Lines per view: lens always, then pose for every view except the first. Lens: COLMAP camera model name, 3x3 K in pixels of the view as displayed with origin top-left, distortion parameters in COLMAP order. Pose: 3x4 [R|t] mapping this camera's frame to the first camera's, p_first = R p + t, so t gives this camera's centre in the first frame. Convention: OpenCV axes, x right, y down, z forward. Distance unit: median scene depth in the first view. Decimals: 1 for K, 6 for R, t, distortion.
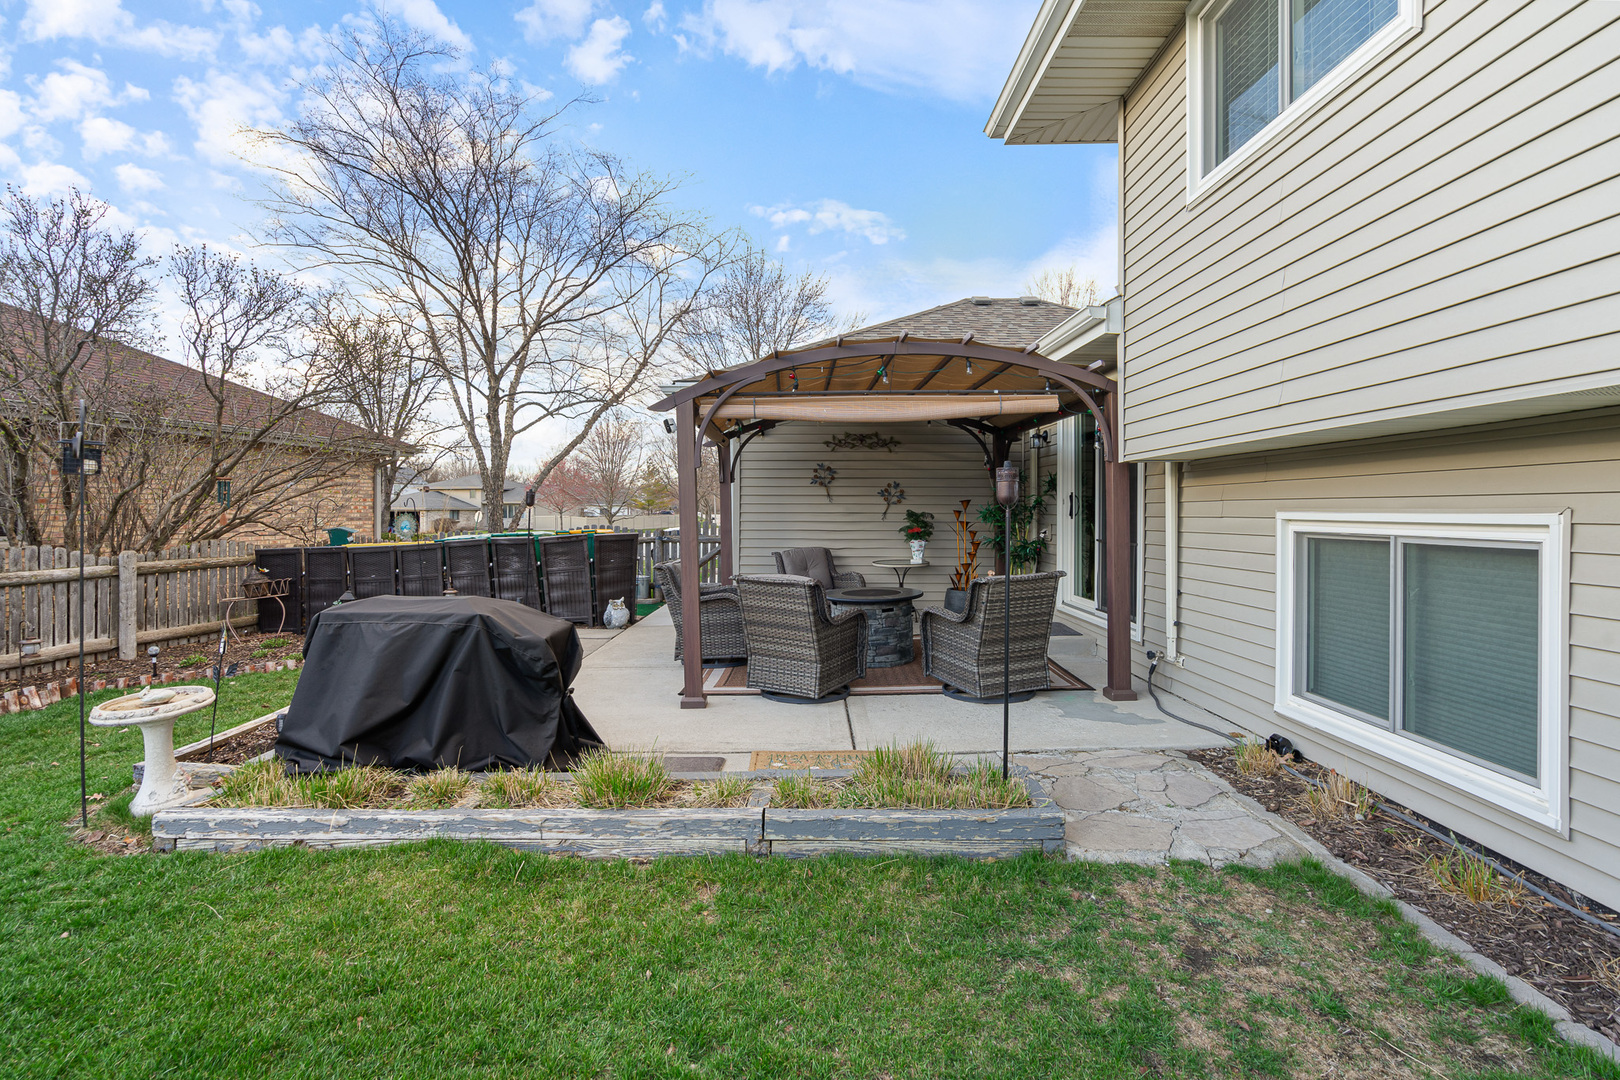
lens RADIAL K [[751.3, 0, 804.8], [0, 751.3, 517.0], [0, 0, 1]] dist [-0.000321, -0.000083]
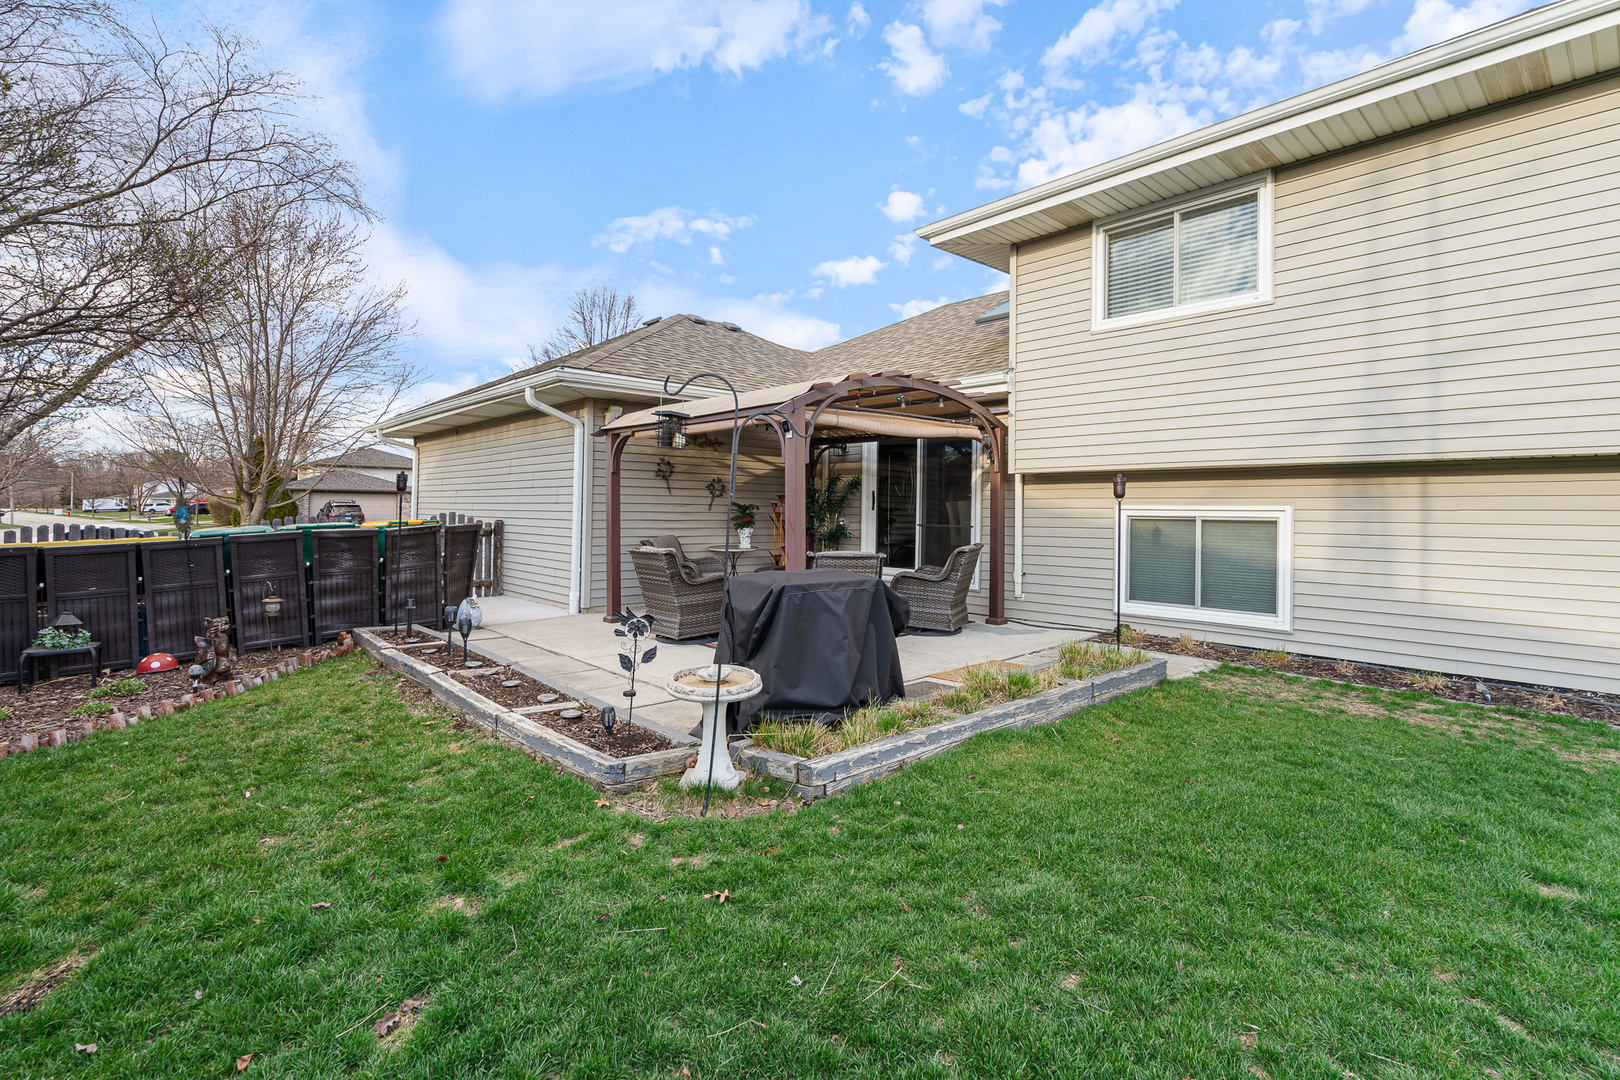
lens RADIAL K [[751.3, 0, 804.8], [0, 751.3, 517.0], [0, 0, 1]] dist [-0.000321, -0.000083]
pose [[0.738615, 0.001632, 0.674125, -0.633684], [-0.004075, 0.999990, 0.002043, 0.011620], [-0.674115, -0.004256, 0.738614, 0.078218]]
